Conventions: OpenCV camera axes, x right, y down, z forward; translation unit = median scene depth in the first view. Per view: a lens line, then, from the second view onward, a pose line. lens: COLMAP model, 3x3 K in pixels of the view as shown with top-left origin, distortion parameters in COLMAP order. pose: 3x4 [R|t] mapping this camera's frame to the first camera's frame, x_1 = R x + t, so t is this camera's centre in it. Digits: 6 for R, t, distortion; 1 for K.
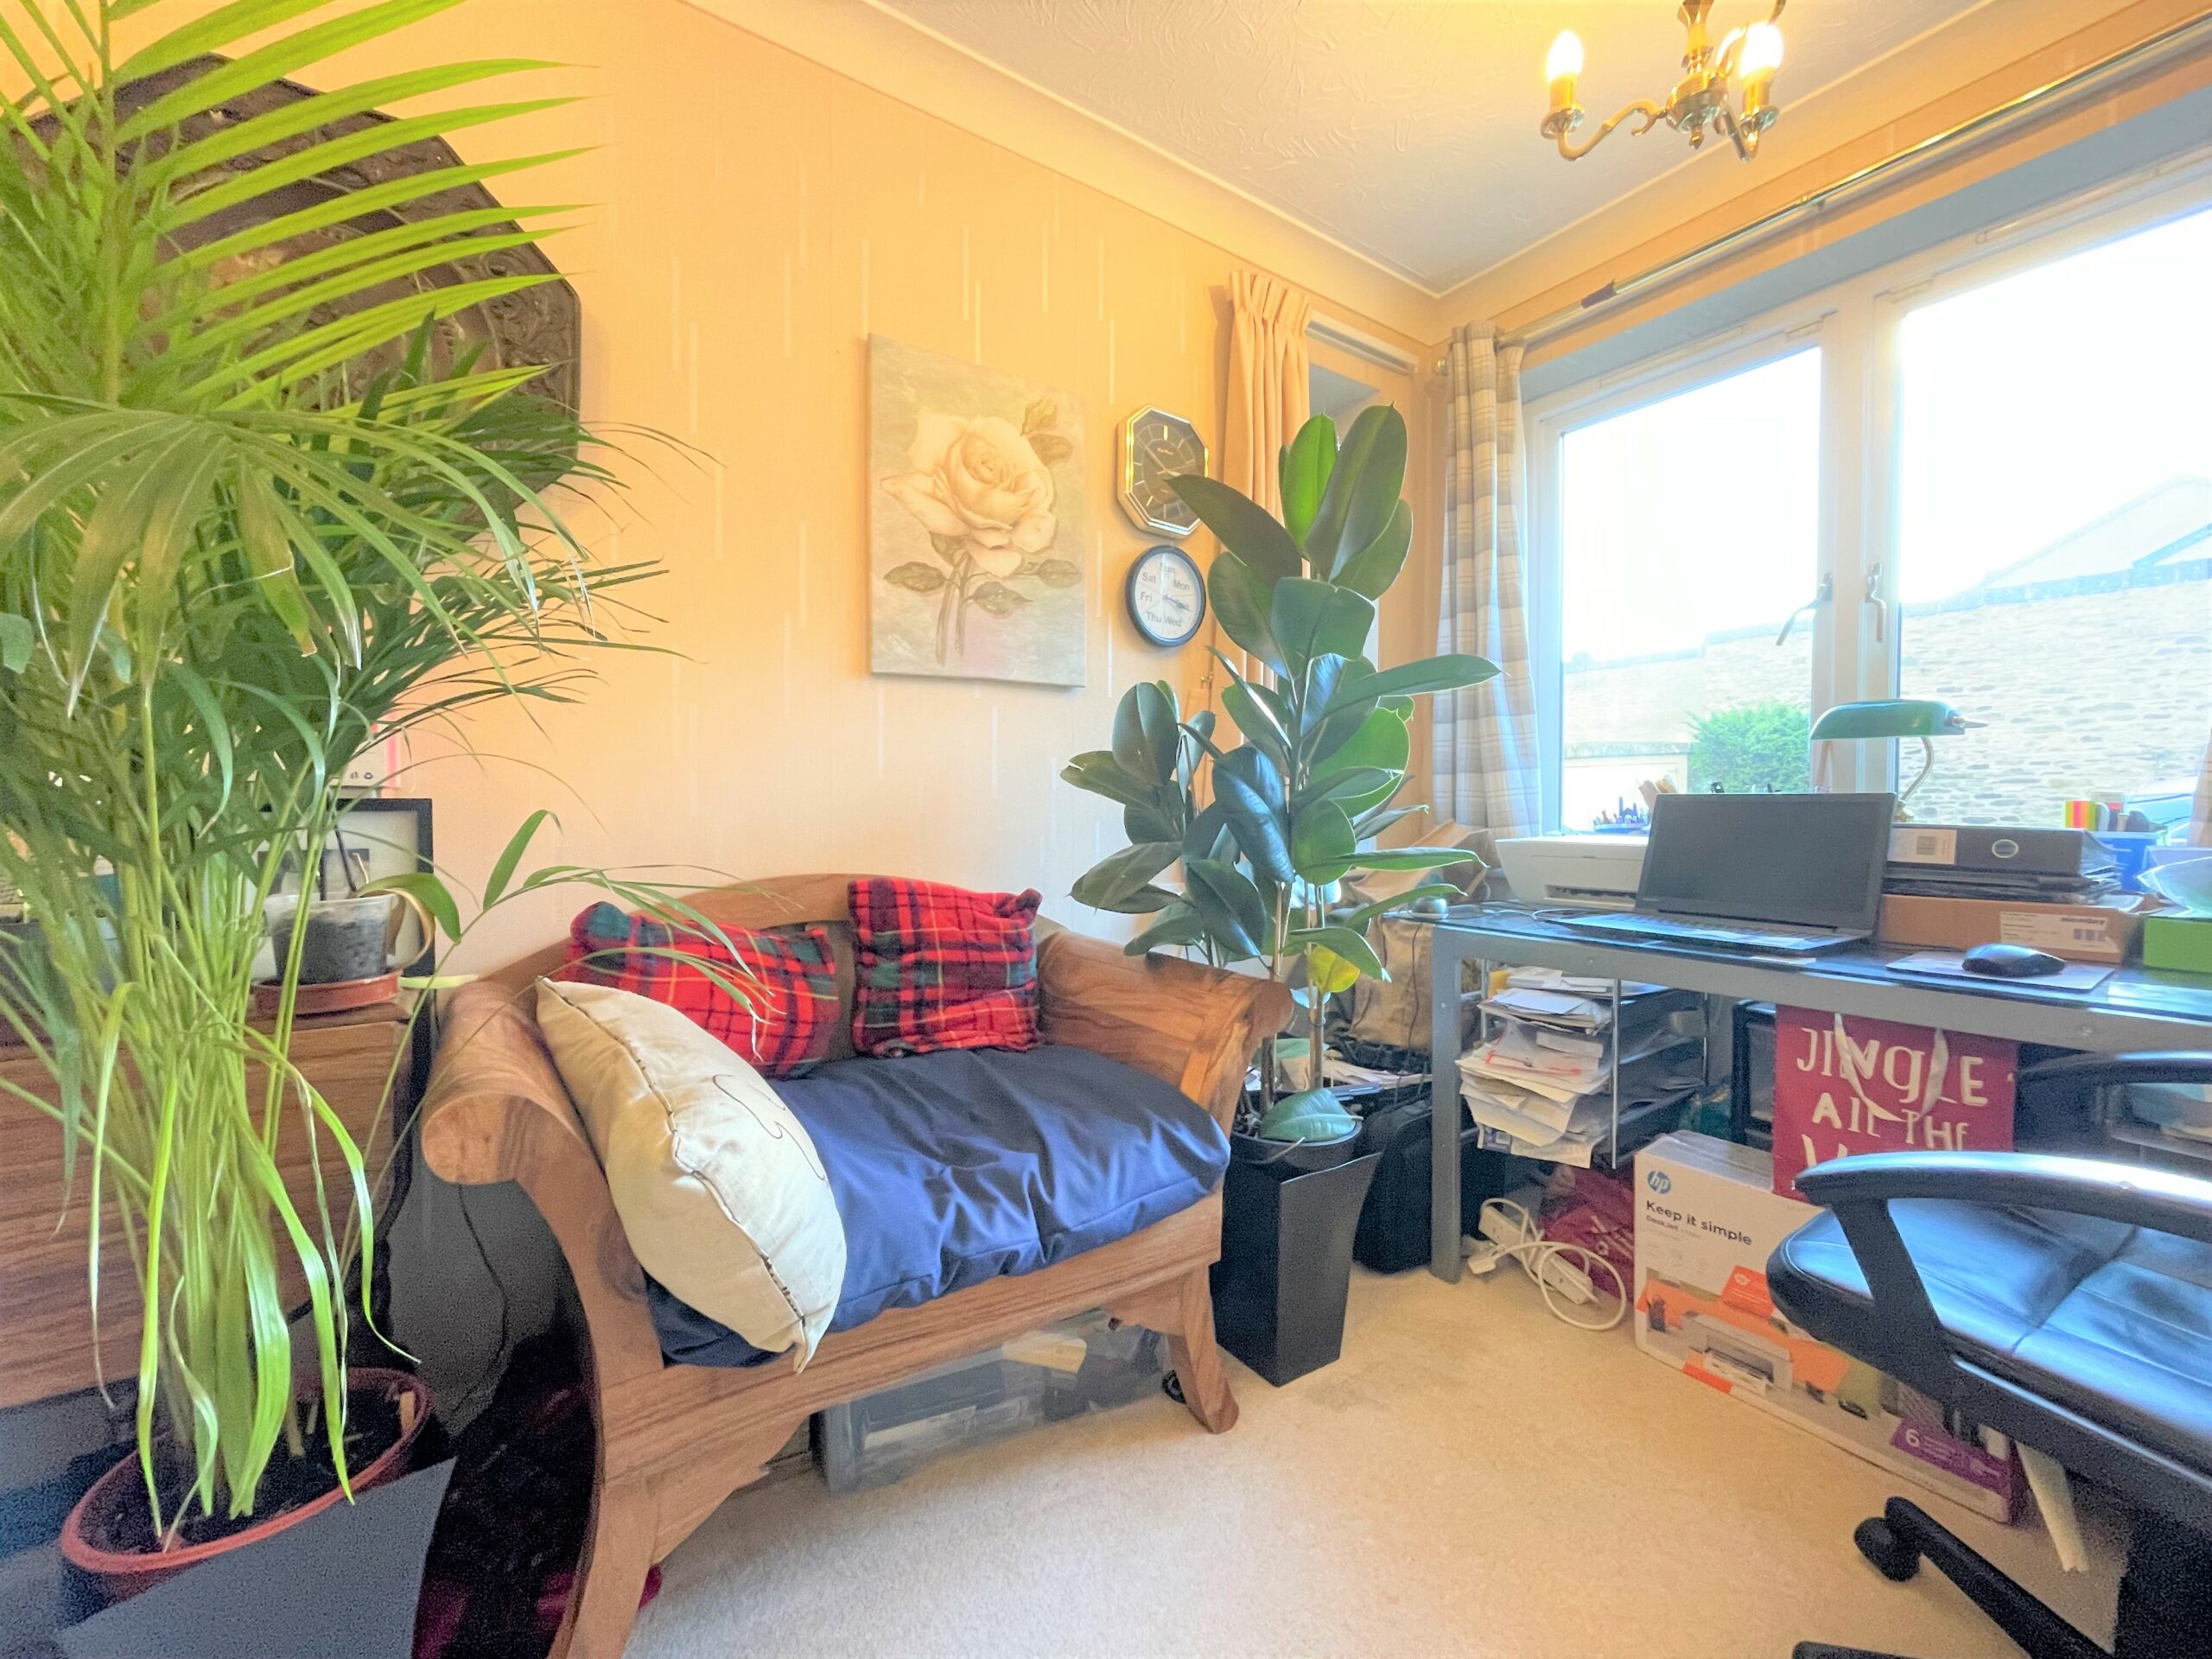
lens RADIAL K [[891.2, 0, 1114.3], [0, 891.2, 824.2], [0, 0, 1]] dist [-0.013221, 0.000100]
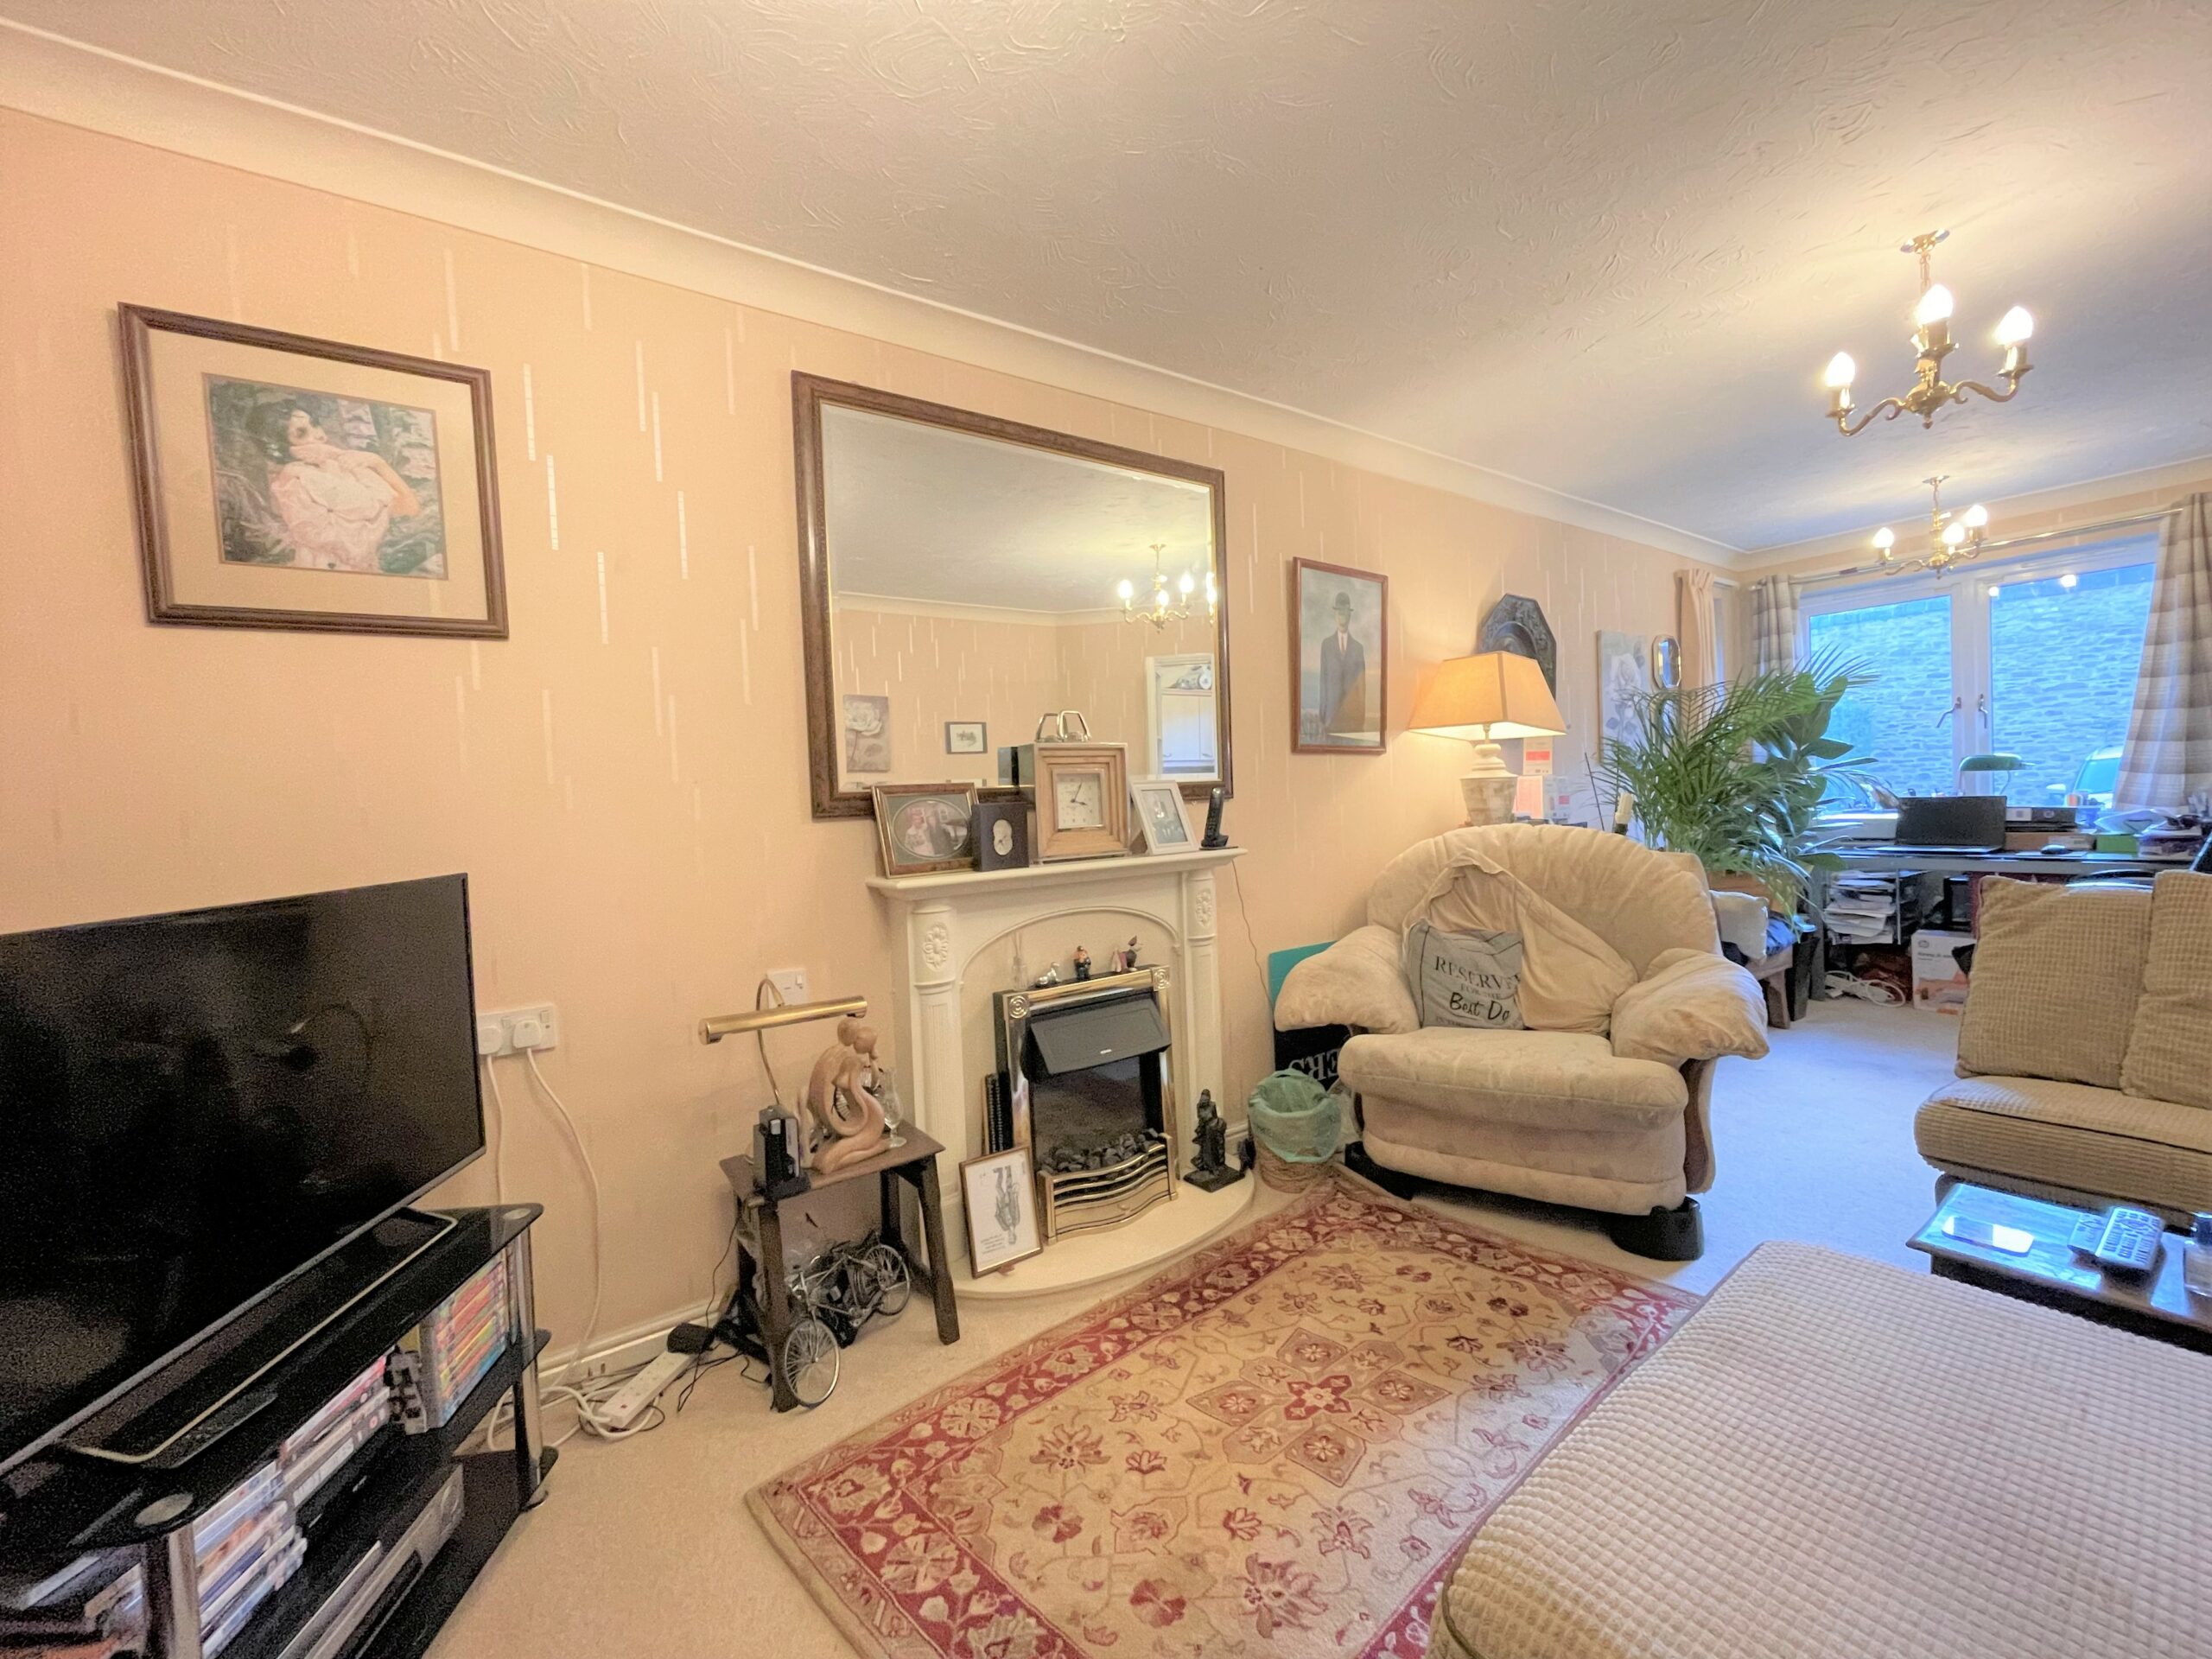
lens RADIAL K [[891.2, 0, 1095.7], [0, 891.2, 825.9], [0, 0, 1]] dist [-0.013221, 0.000100]
pose [[0.998879, -0.045707, 0.012318, -1.759512], [0.045573, 0.998901, 0.010936, -0.088968], [-0.012804, -0.010363, 0.999864, -1.506408]]
